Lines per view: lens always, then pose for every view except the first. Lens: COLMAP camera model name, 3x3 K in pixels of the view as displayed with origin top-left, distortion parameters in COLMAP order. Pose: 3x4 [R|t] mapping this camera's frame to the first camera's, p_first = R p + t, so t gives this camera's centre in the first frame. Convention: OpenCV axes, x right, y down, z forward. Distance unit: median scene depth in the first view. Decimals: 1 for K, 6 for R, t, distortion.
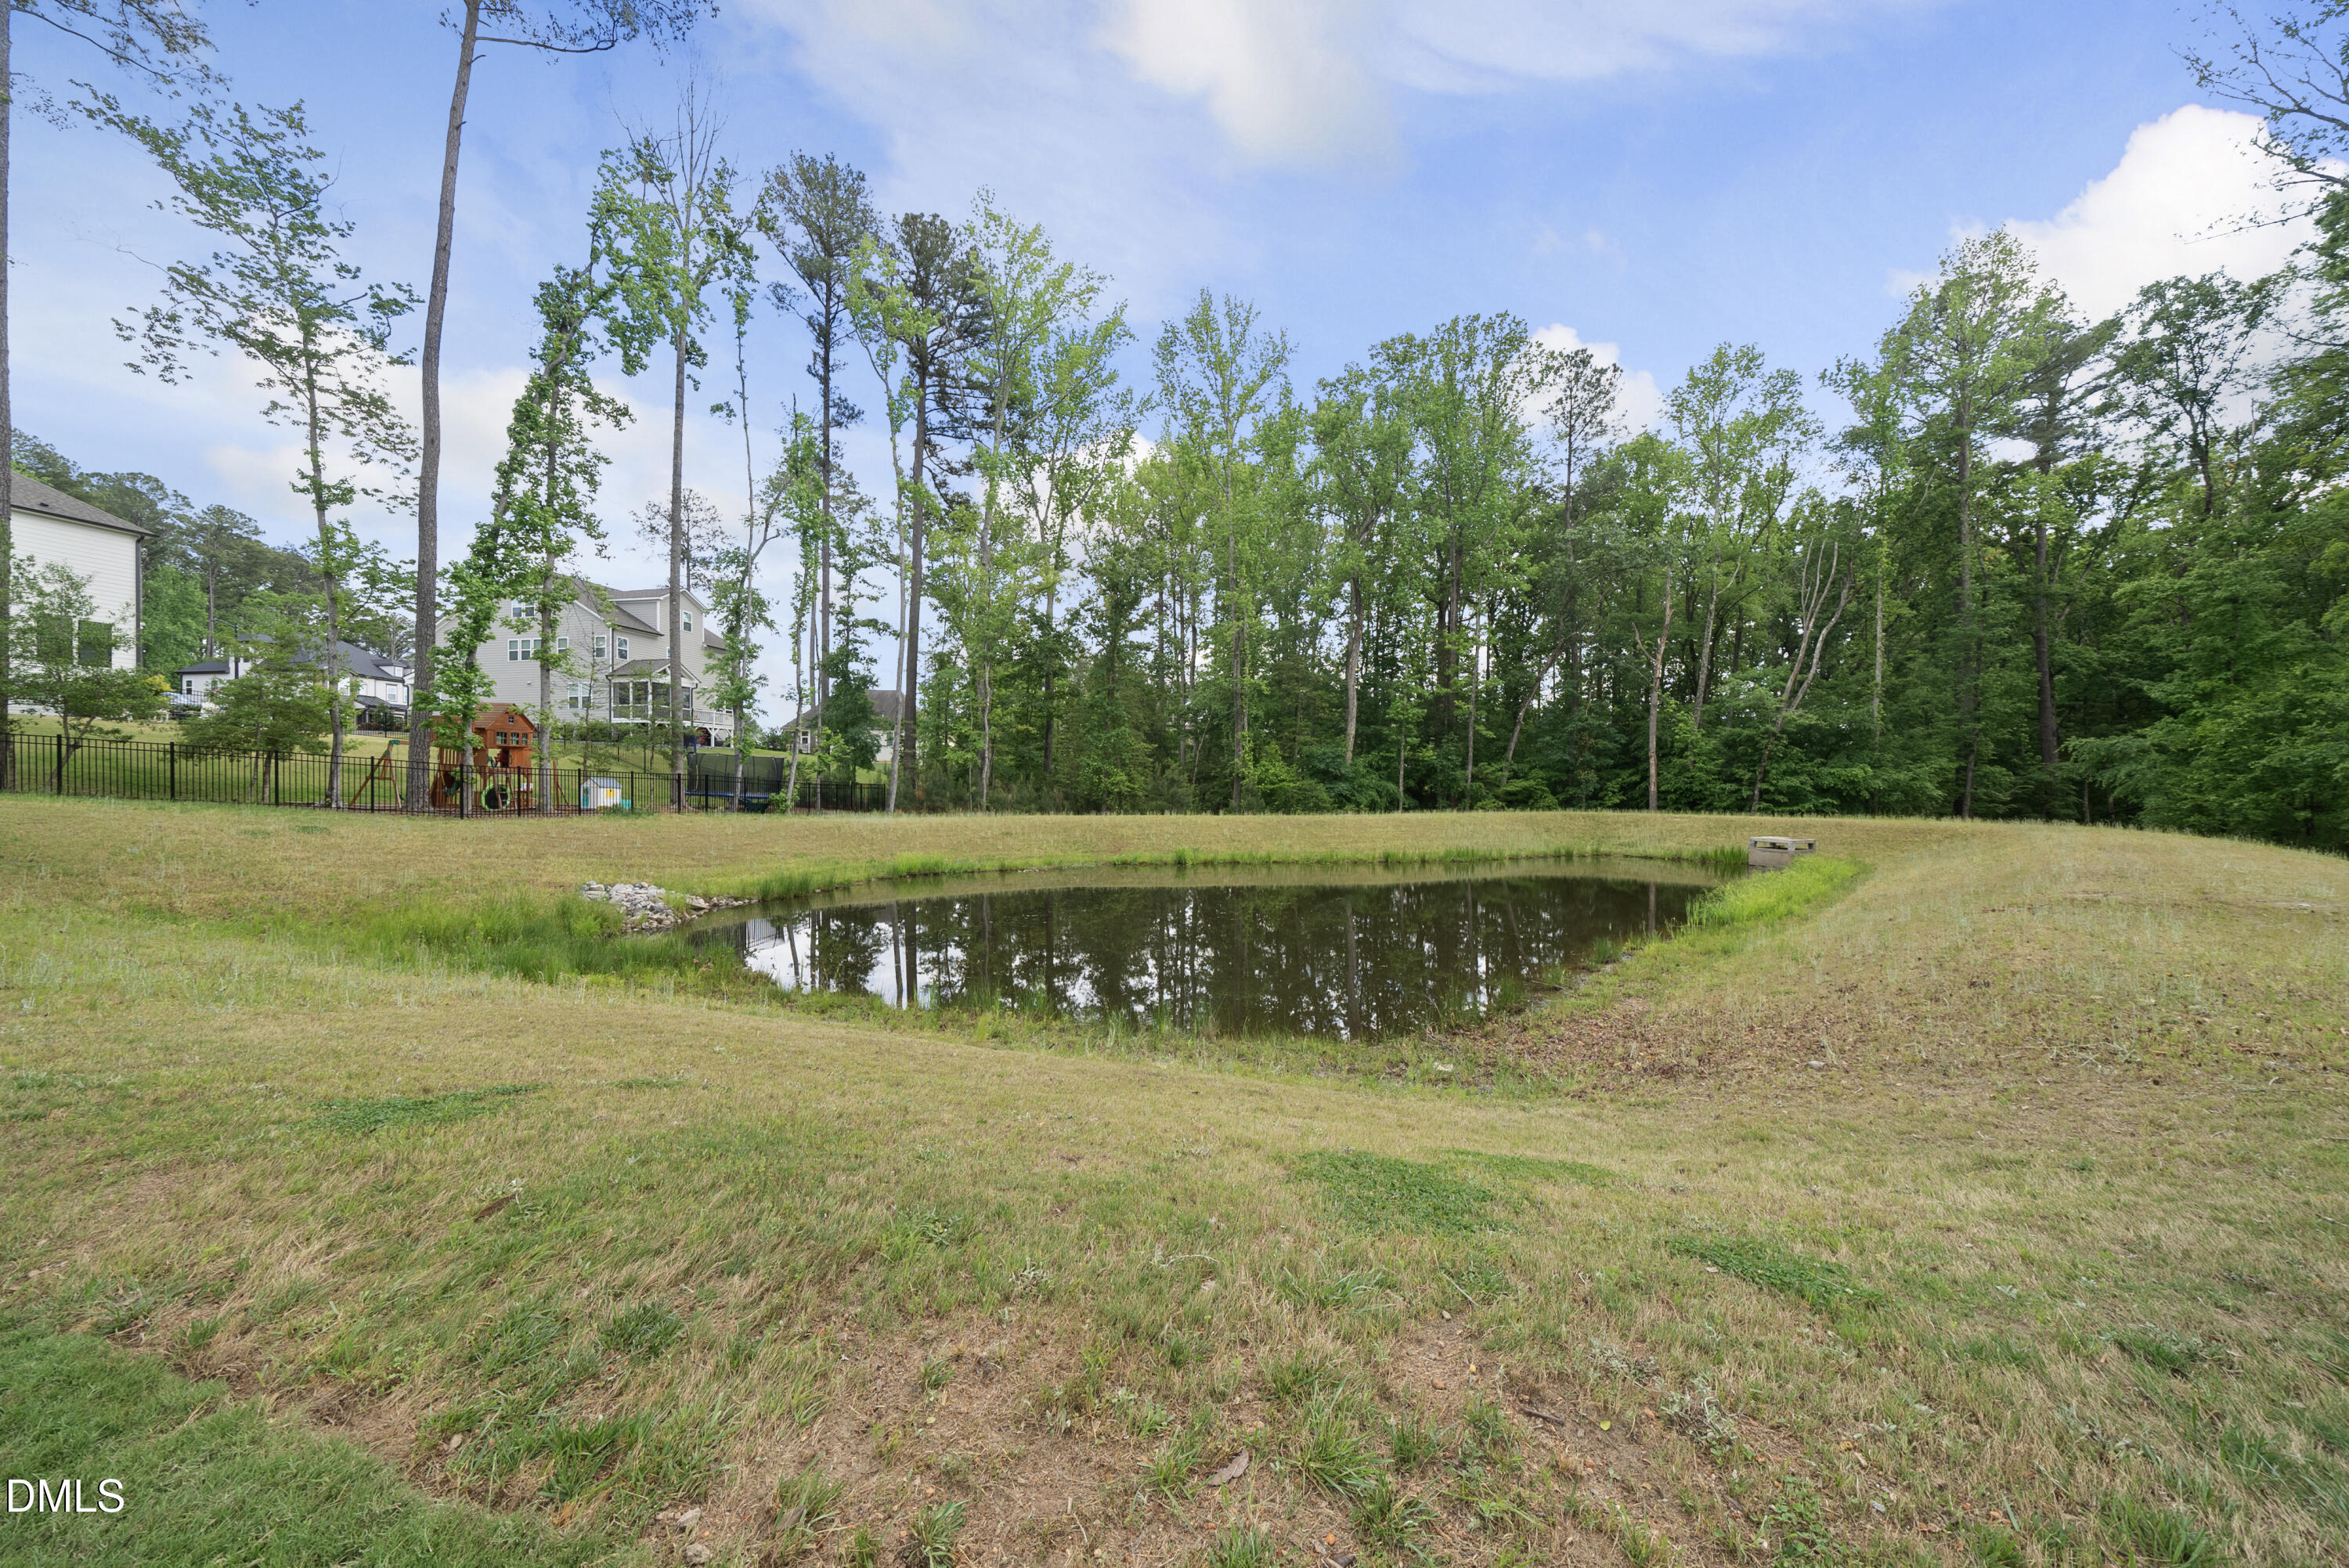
lens RADIAL K [[804.2, 0, 1173.8], [0, 804.2, 785.8], [0, 0, 1]] dist [-0.001619, -0.000239]
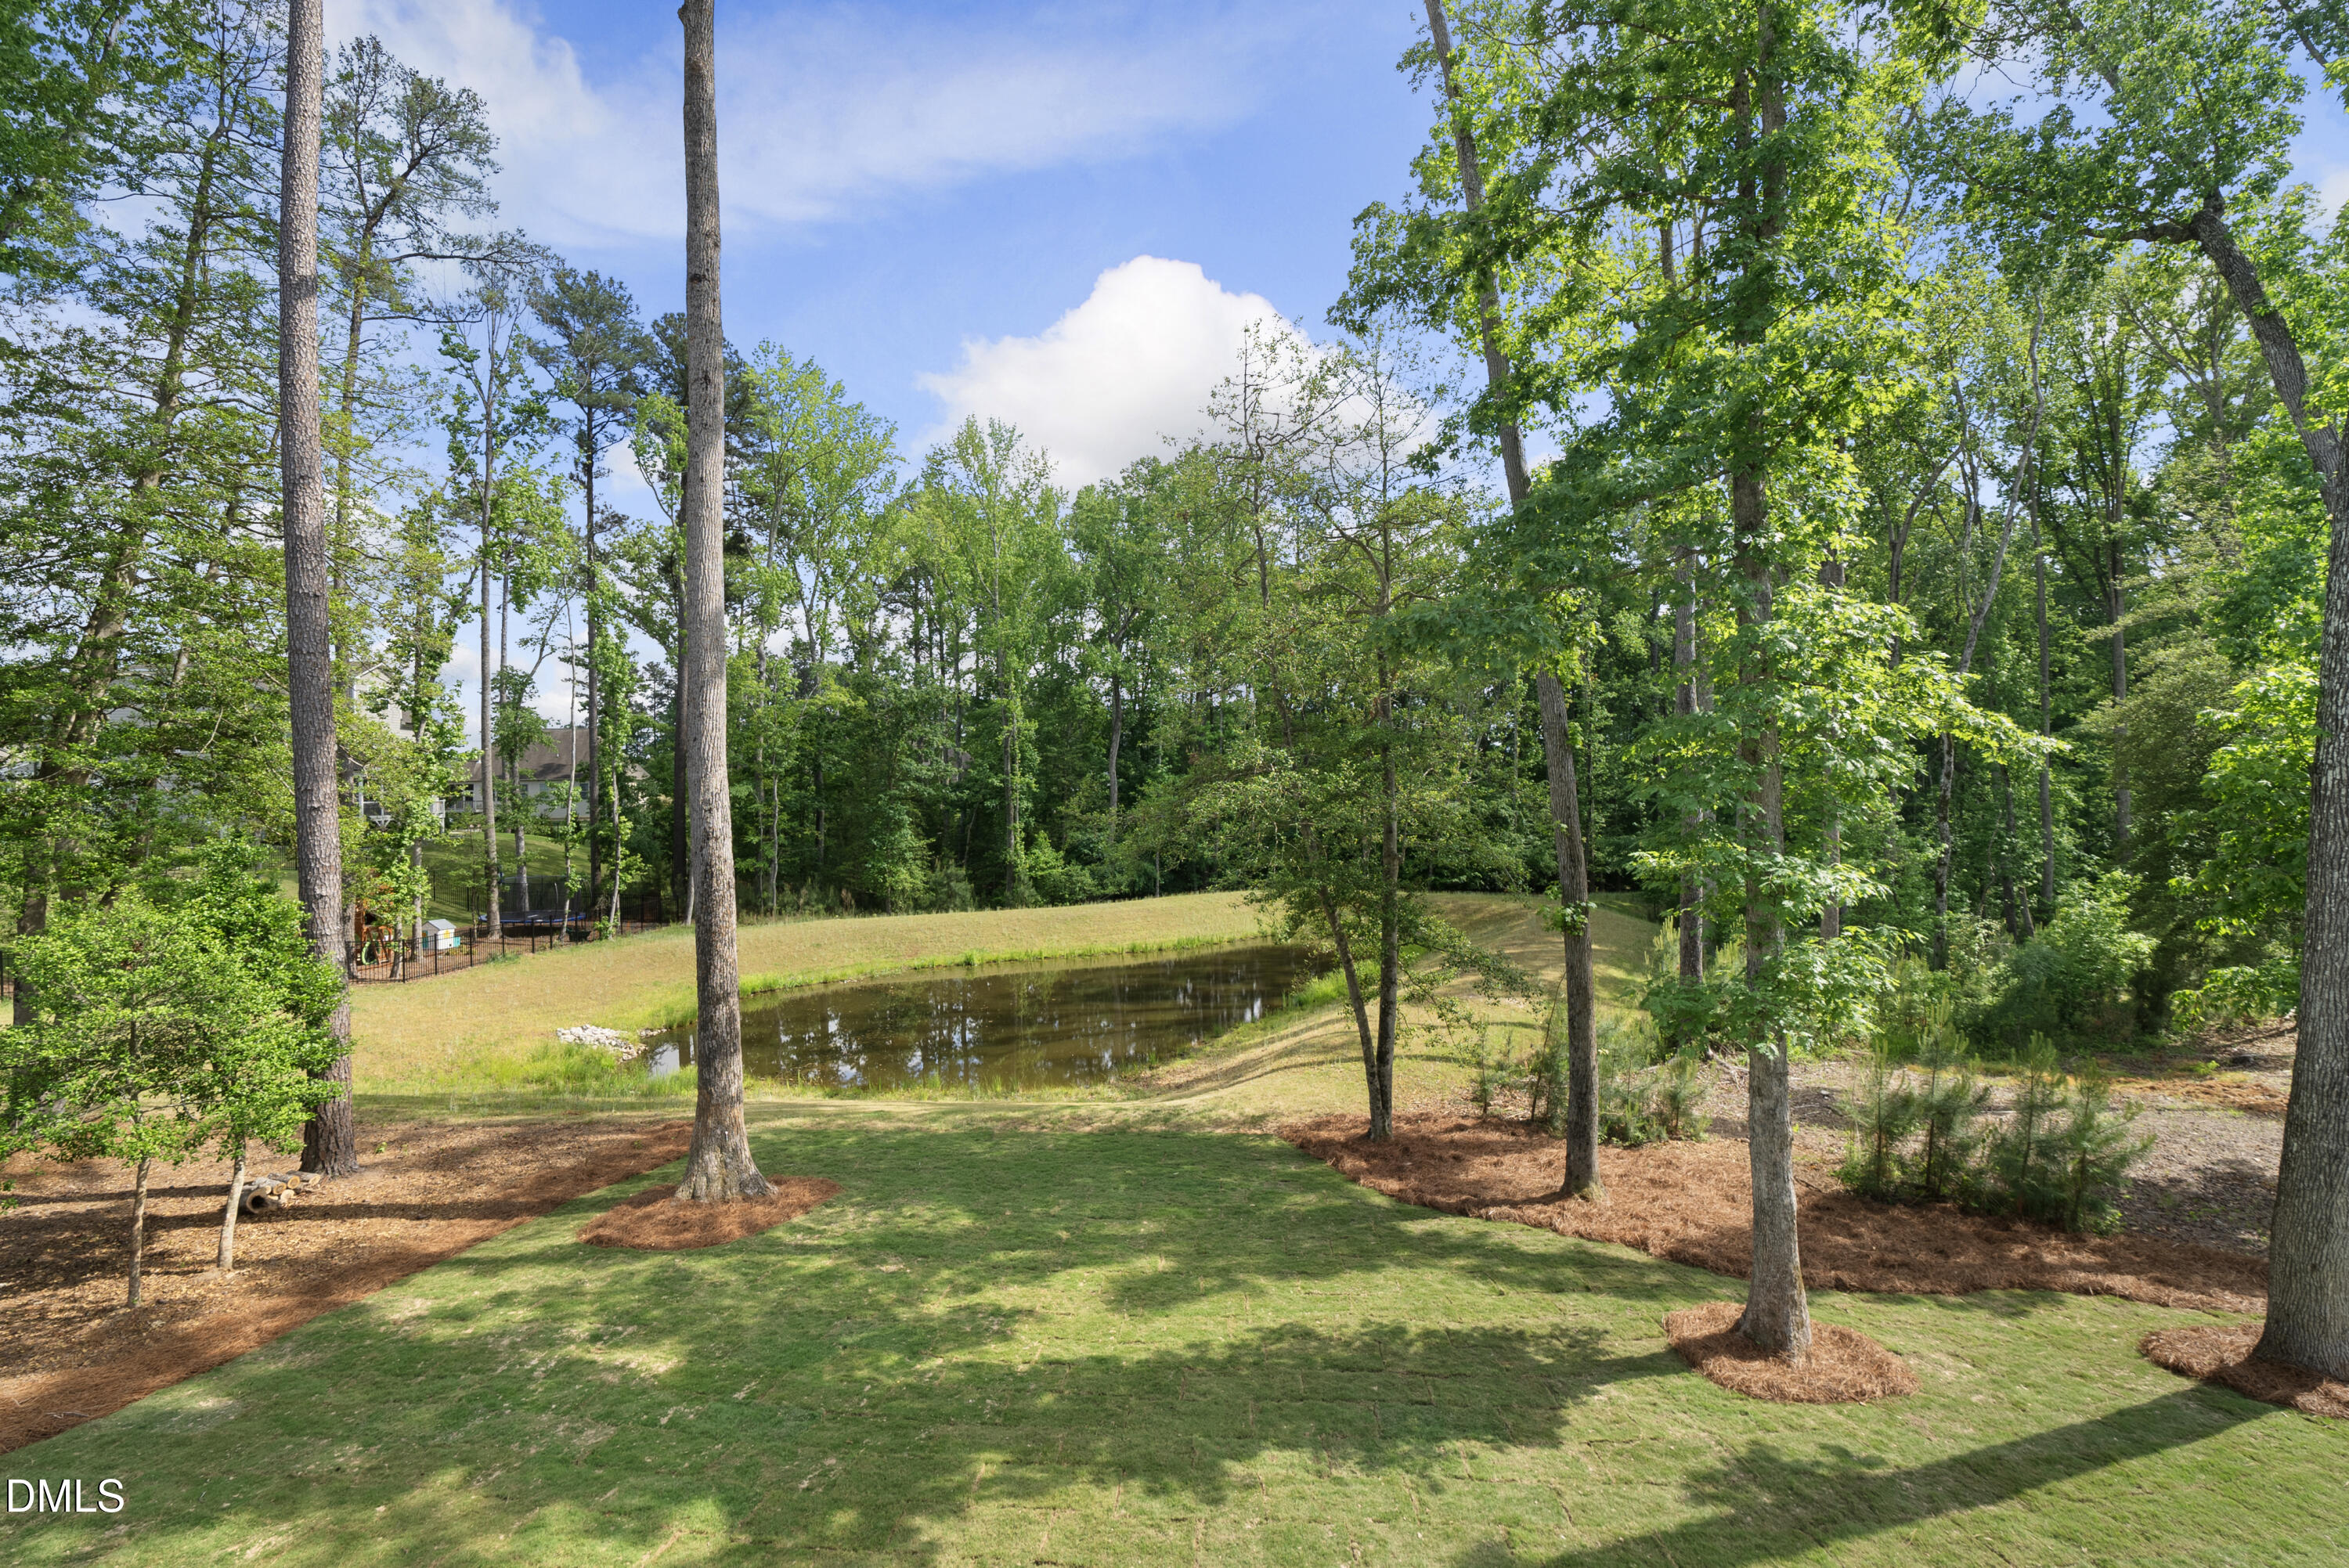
lens RADIAL K [[1008.2, 0, 1170.6], [0, 1008.2, 789.2], [0, 0, 1]] dist [-0.001274, -0.000095]
pose [[0.968267, -0.019804, 0.249134, -0.049451], [0.019949, 0.999799, 0.001943, -0.111299], [-0.249122, 0.003088, 0.968467, -0.377547]]
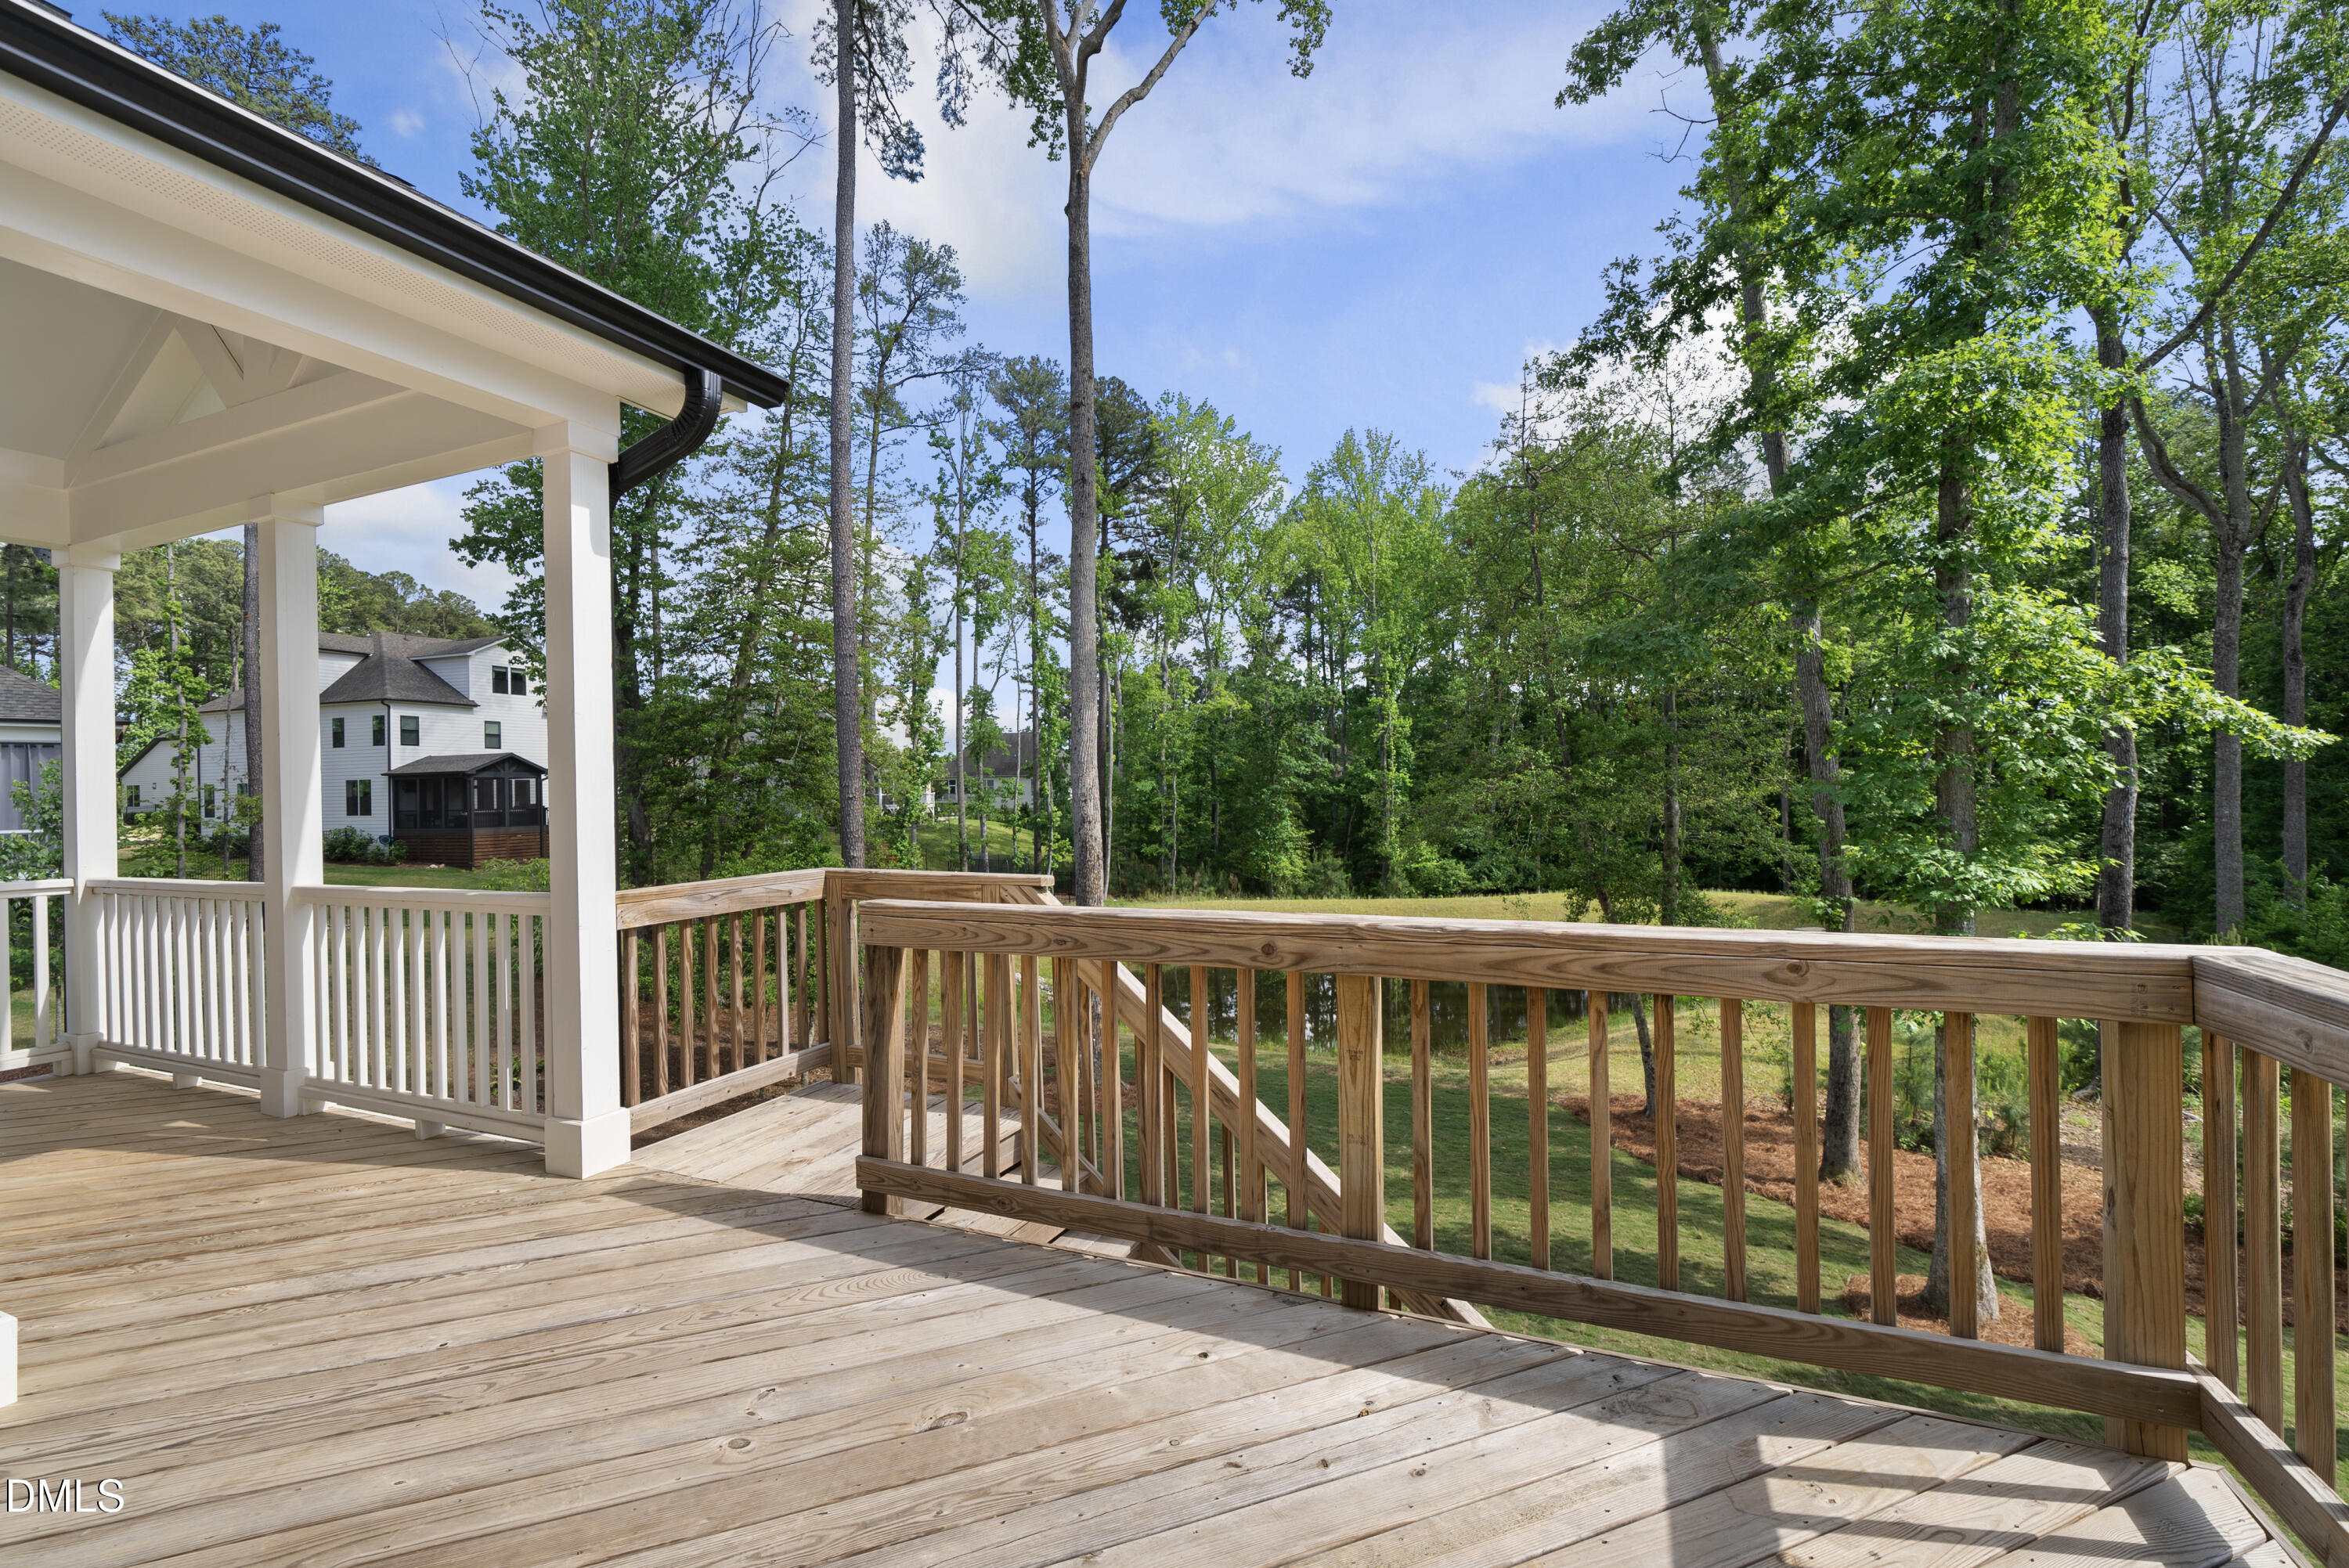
lens RADIAL K [[1008.2, 0, 1171.7], [0, 1008.2, 786.5], [0, 0, 1]] dist [-0.001274, -0.000095]
pose [[0.989203, -0.019920, -0.145195, -0.012257], [0.019688, 0.999802, -0.003040, -0.111105], [0.145226, 0.000149, 0.989398, -0.451728]]
